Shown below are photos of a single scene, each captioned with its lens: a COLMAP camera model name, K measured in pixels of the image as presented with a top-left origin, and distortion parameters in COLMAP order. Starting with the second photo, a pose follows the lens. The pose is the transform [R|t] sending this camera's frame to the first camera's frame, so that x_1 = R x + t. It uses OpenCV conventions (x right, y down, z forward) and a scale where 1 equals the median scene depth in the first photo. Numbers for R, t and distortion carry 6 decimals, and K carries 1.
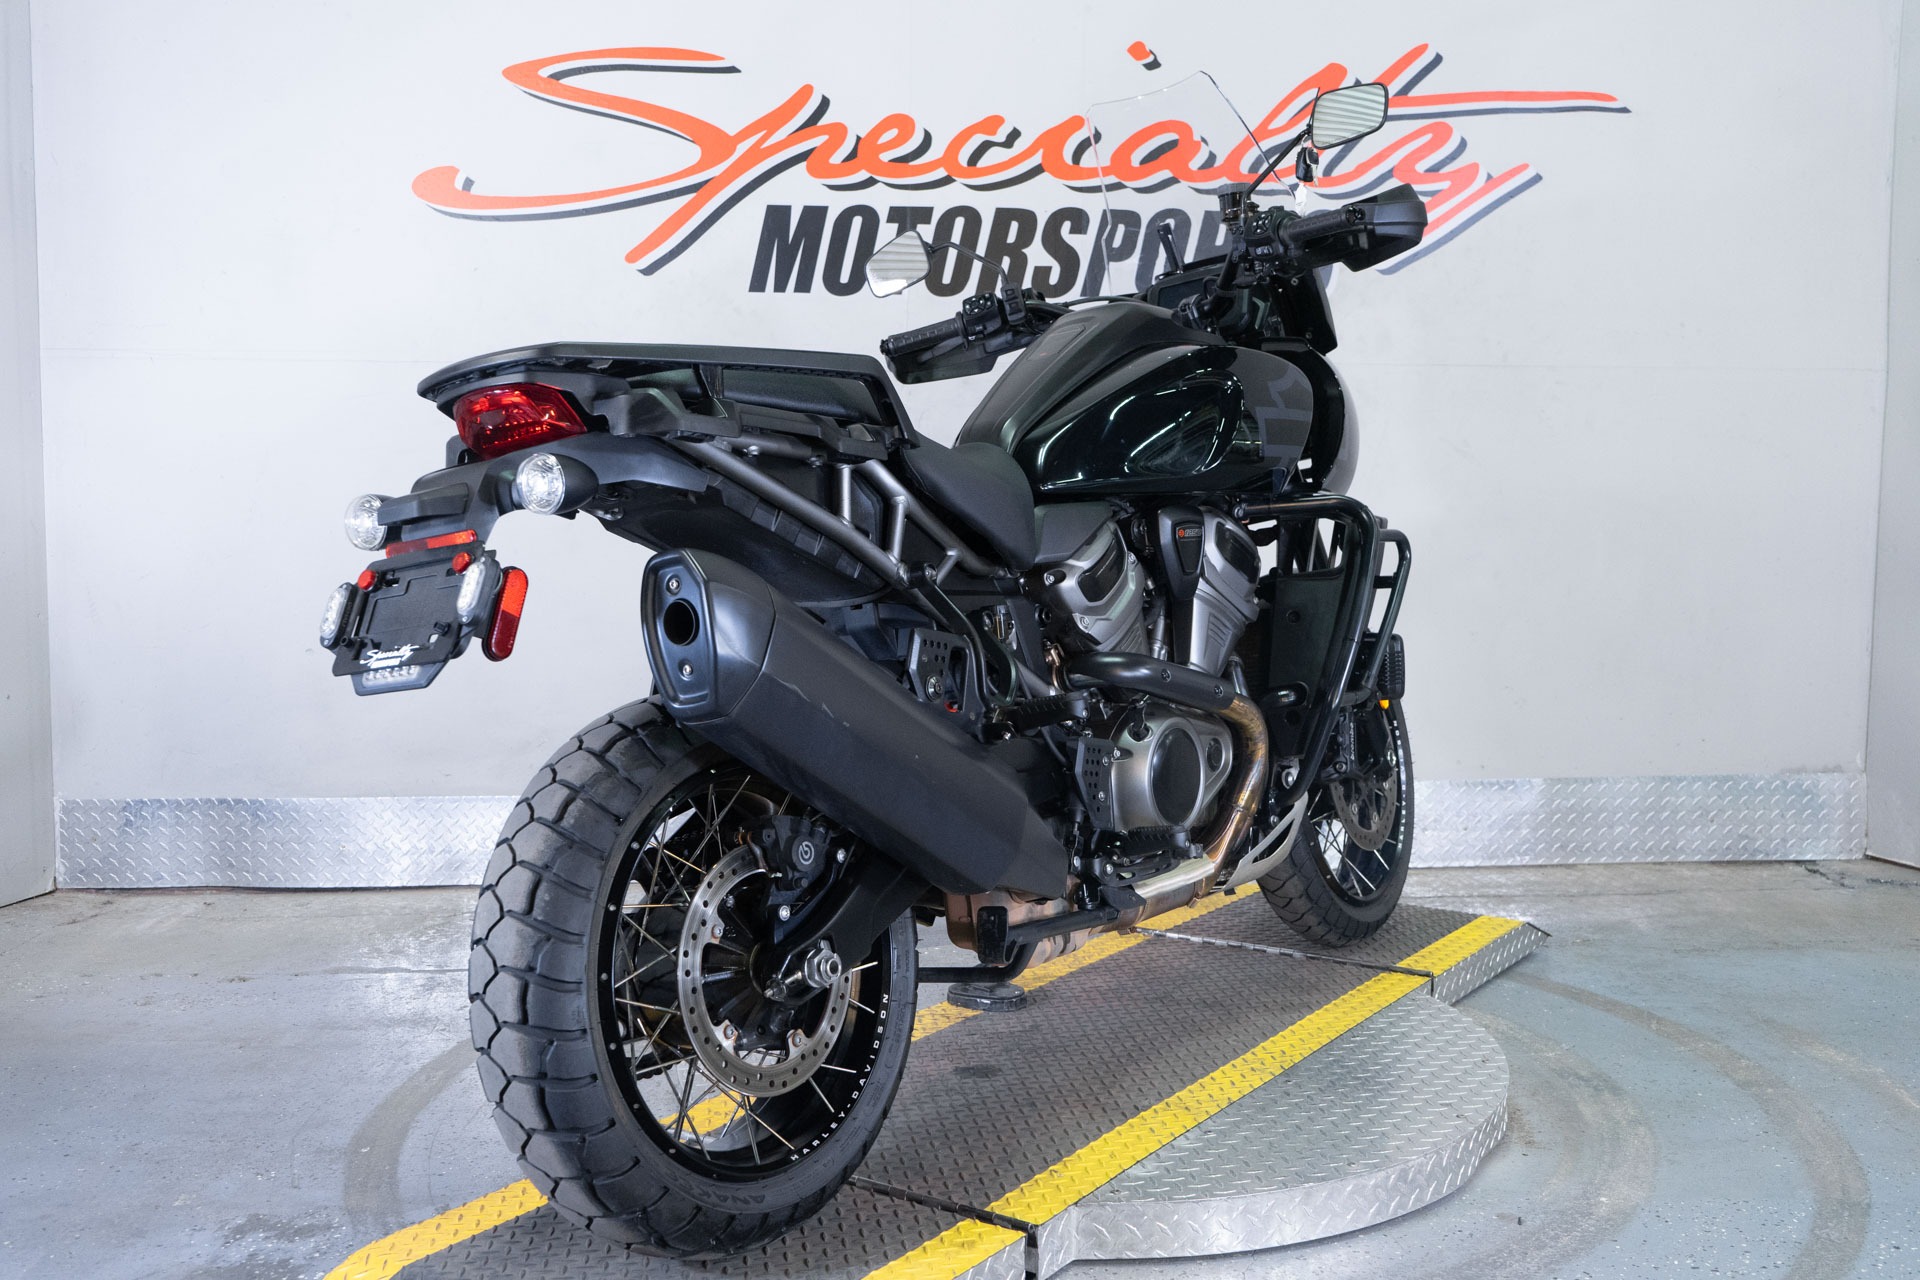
lens RADIAL K [[1897.0, 0, 970.1], [0, 1897.0, 637.0], [0, 0, 1]] dist [0.009759, 0.000000]
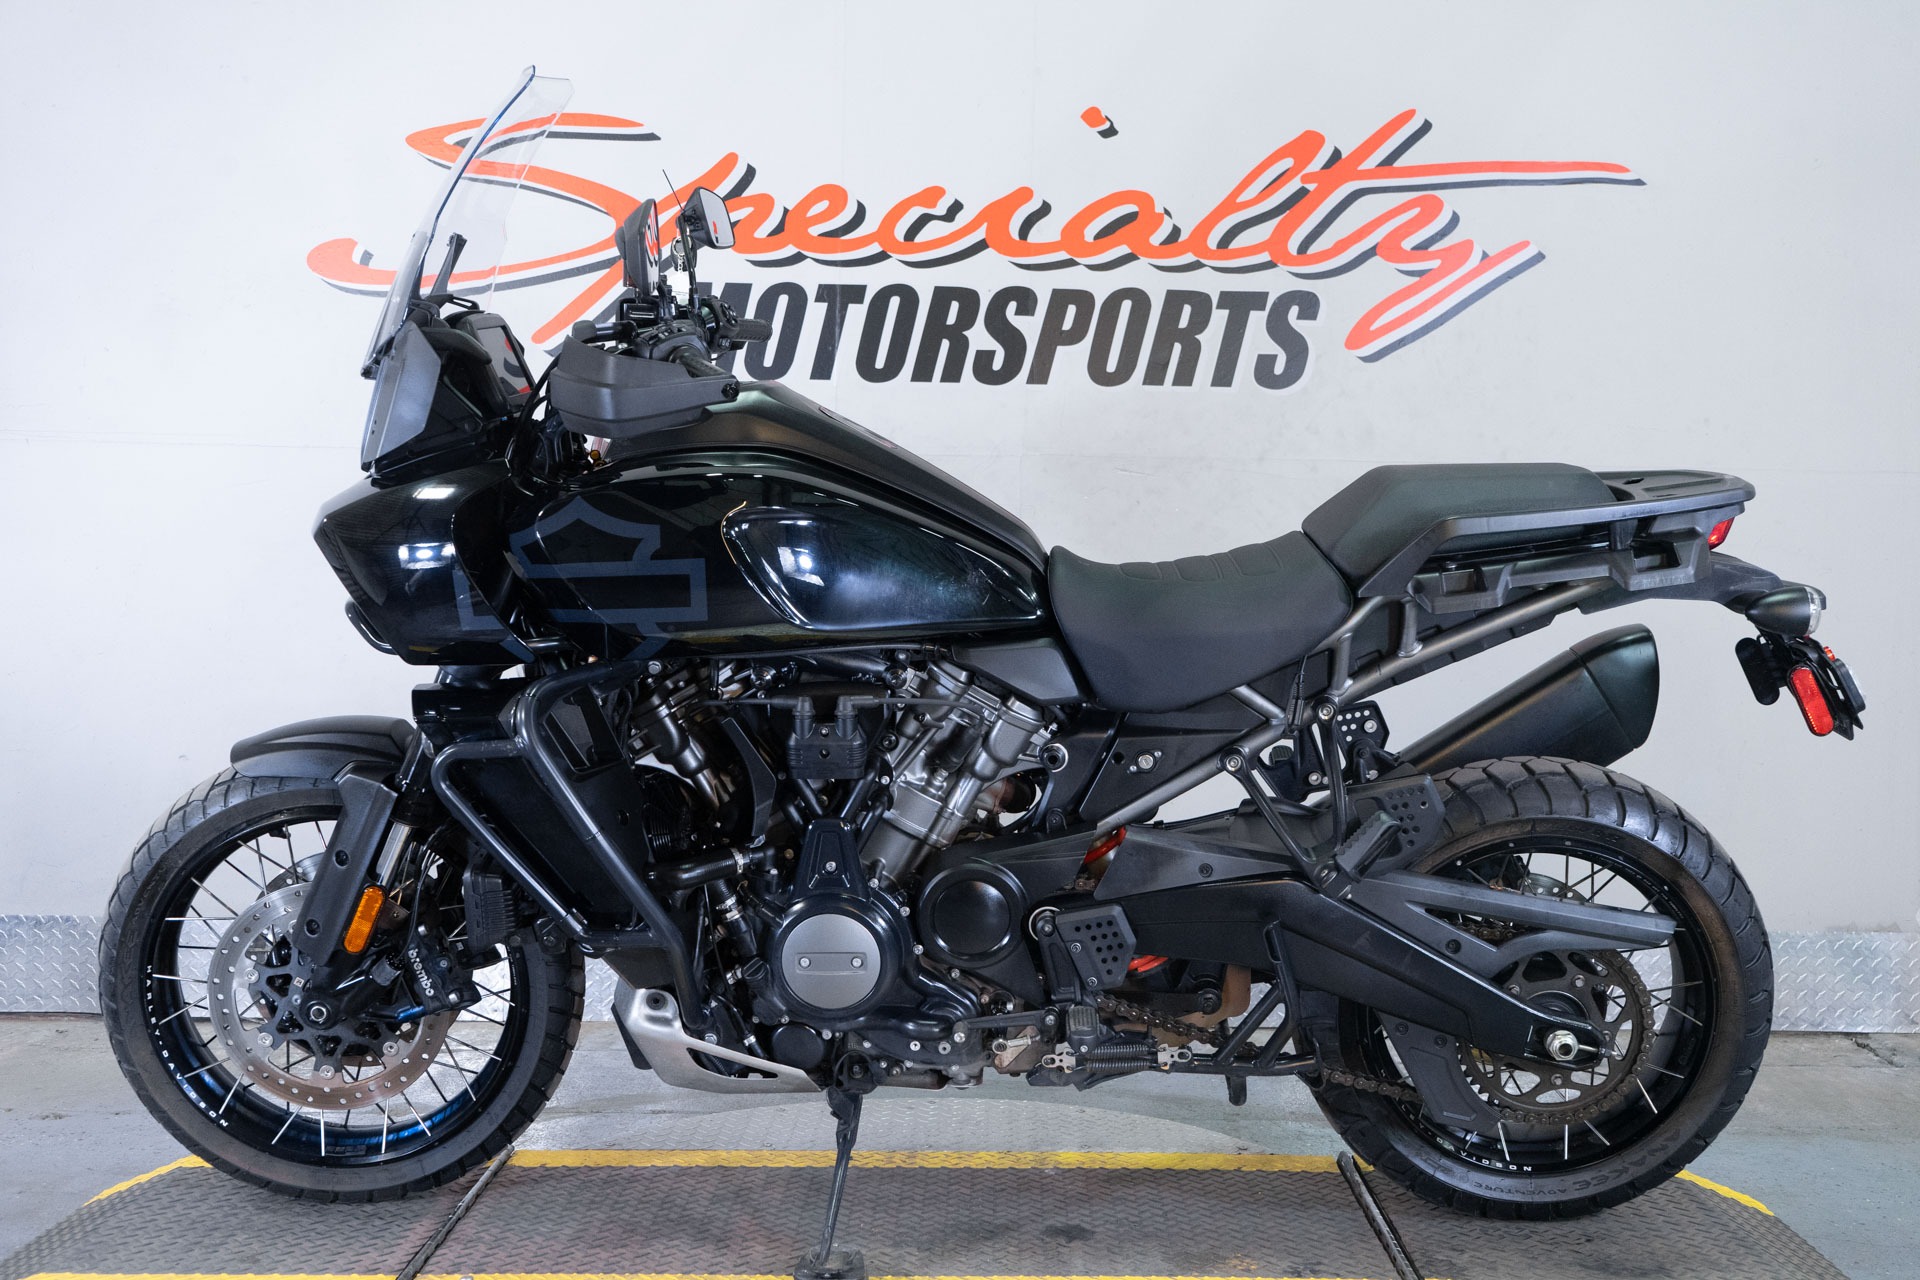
lens RADIAL K [[2102.7, 0, 972.1], [0, 2102.7, 631.4], [0, 0, 1]] dist [0.017347, 0.000000]
pose [[0.997785, 0.016150, -0.064531, 0.099831], [-0.019807, 0.998209, -0.056443, -0.003479], [0.063504, 0.057596, 0.996318, 0.001940]]
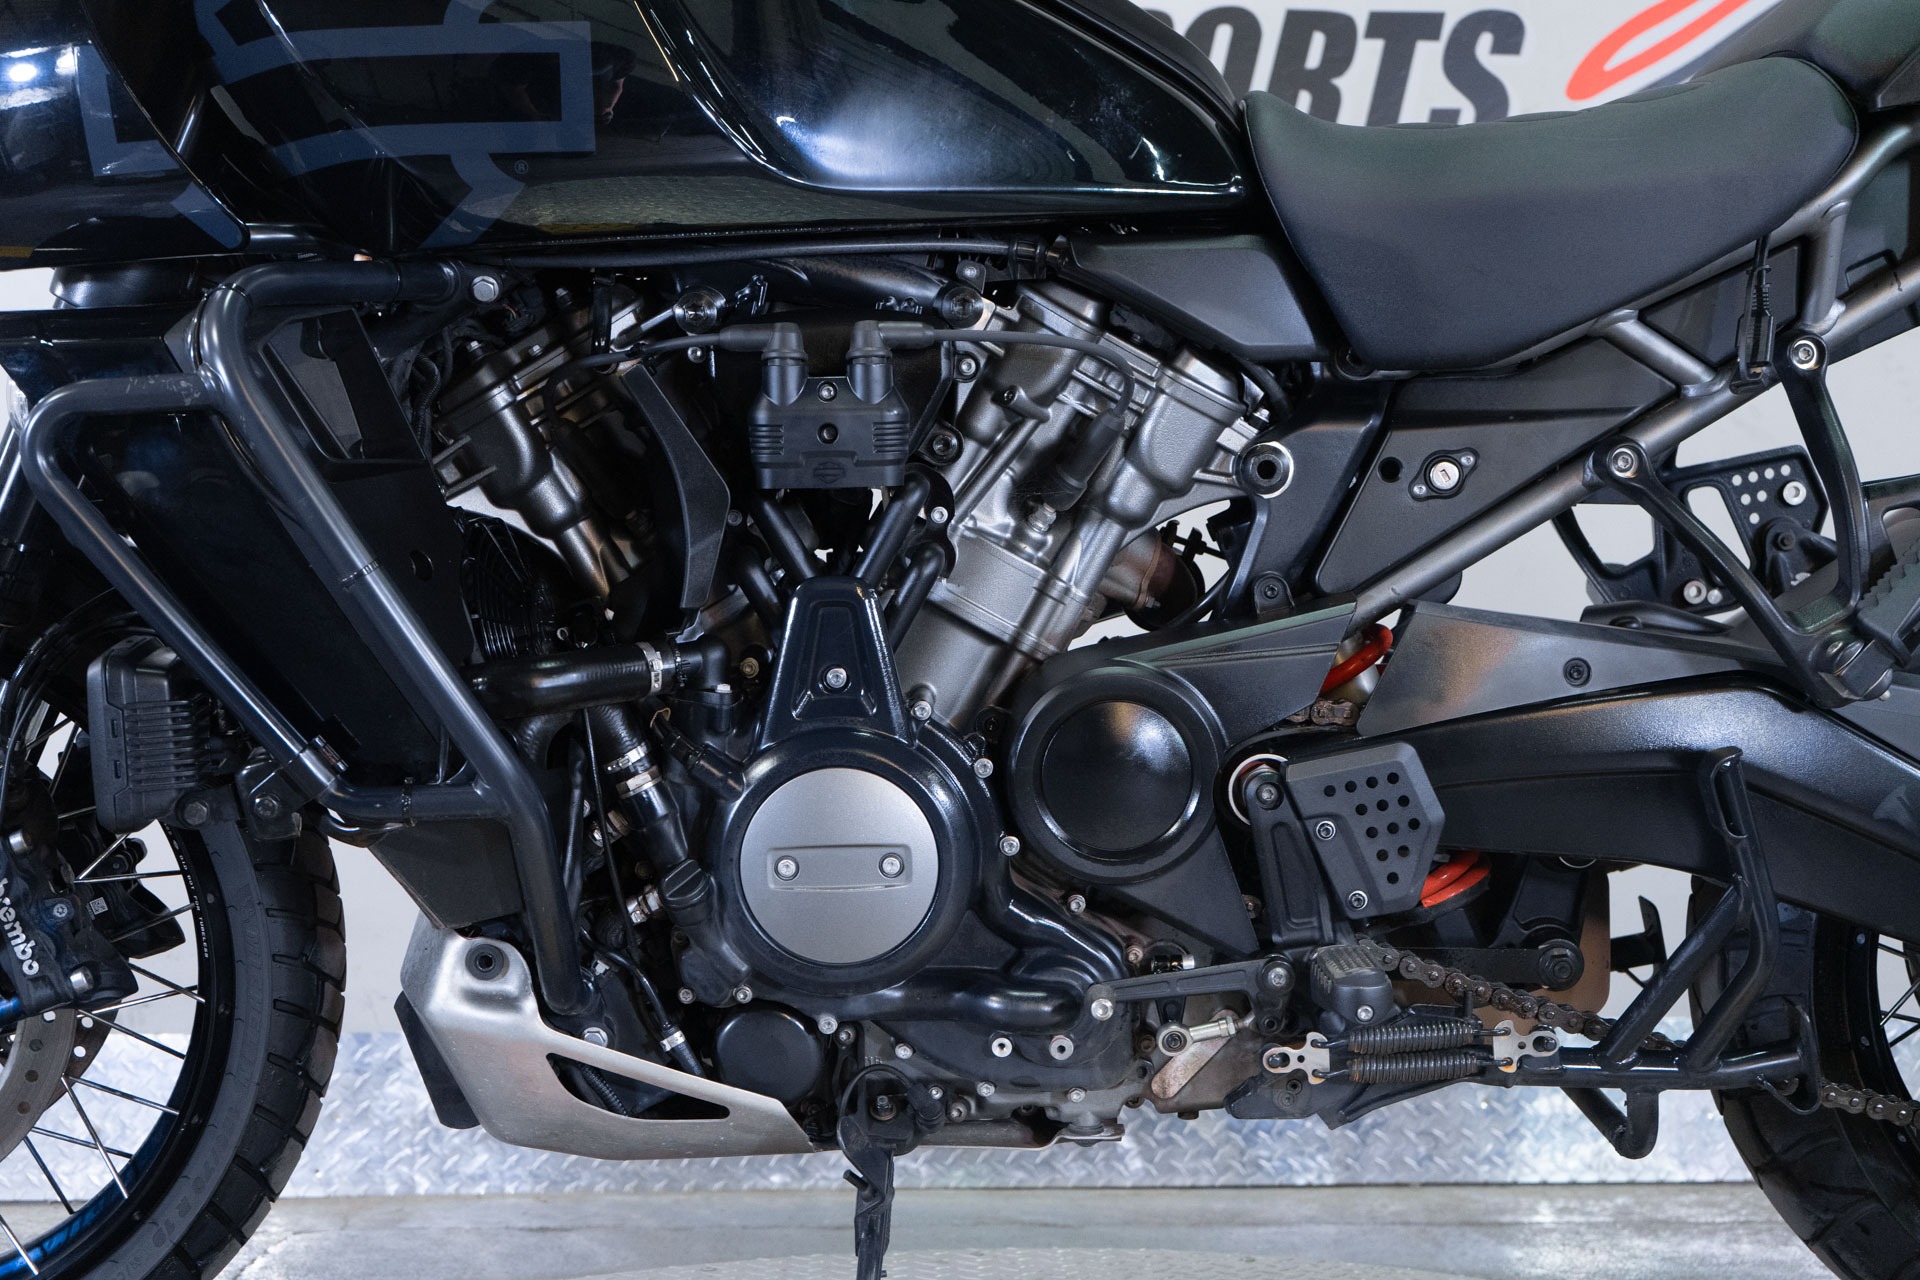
lens RADIAL K [[2625.6, 0, 978.3], [0, 2625.6, 644.5], [0, 0, 1]] dist [0.021226, 0.000000]
pose [[0.999759, -0.000859, -0.021918, 0.048466], [-0.002380, 0.989085, -0.147327, 0.084943], [0.021805, 0.147344, 0.988845, 0.237455]]
